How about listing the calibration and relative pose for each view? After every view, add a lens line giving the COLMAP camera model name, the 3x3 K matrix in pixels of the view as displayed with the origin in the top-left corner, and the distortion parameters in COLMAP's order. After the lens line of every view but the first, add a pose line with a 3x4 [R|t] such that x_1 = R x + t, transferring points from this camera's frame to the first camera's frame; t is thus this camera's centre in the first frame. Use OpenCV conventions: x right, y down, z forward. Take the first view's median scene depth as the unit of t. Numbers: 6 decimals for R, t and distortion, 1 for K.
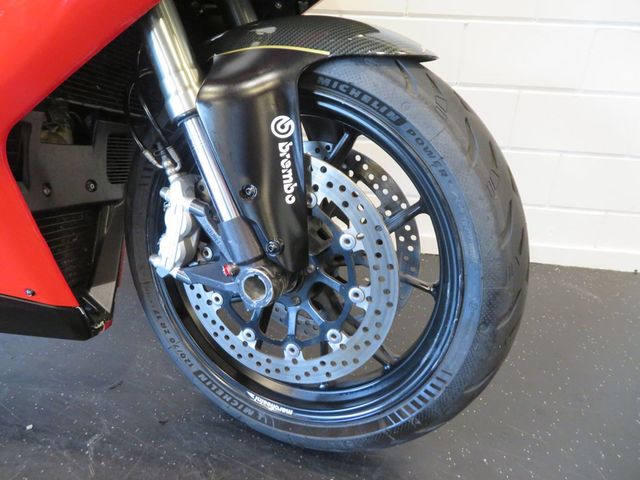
lens RADIAL K [[455.7, 0, 319.9], [0, 455.7, 242.6], [0, 0, 1]] dist [-0.004090, -0.002679]
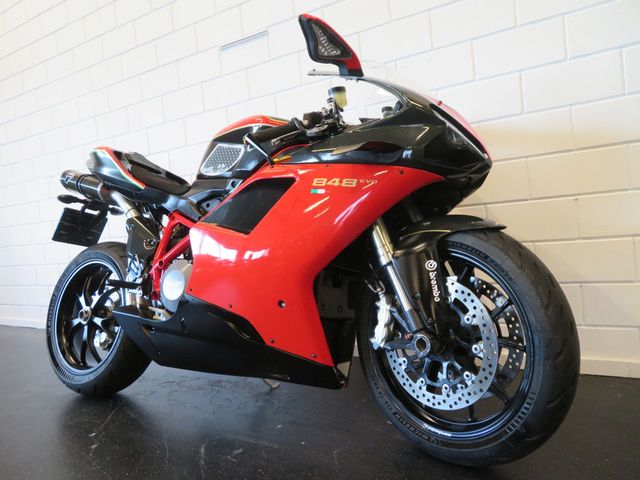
lens RADIAL K [[455.7, 0, 320.3], [0, 455.7, 239.6], [0, 0, 1]] dist [-0.004090, -0.002679]
pose [[0.906264, -0.108511, -0.408548, 0.288651], [-0.055054, 0.927960, -0.368591, 0.390439], [0.419112, 0.356533, 0.835003, -0.905690]]
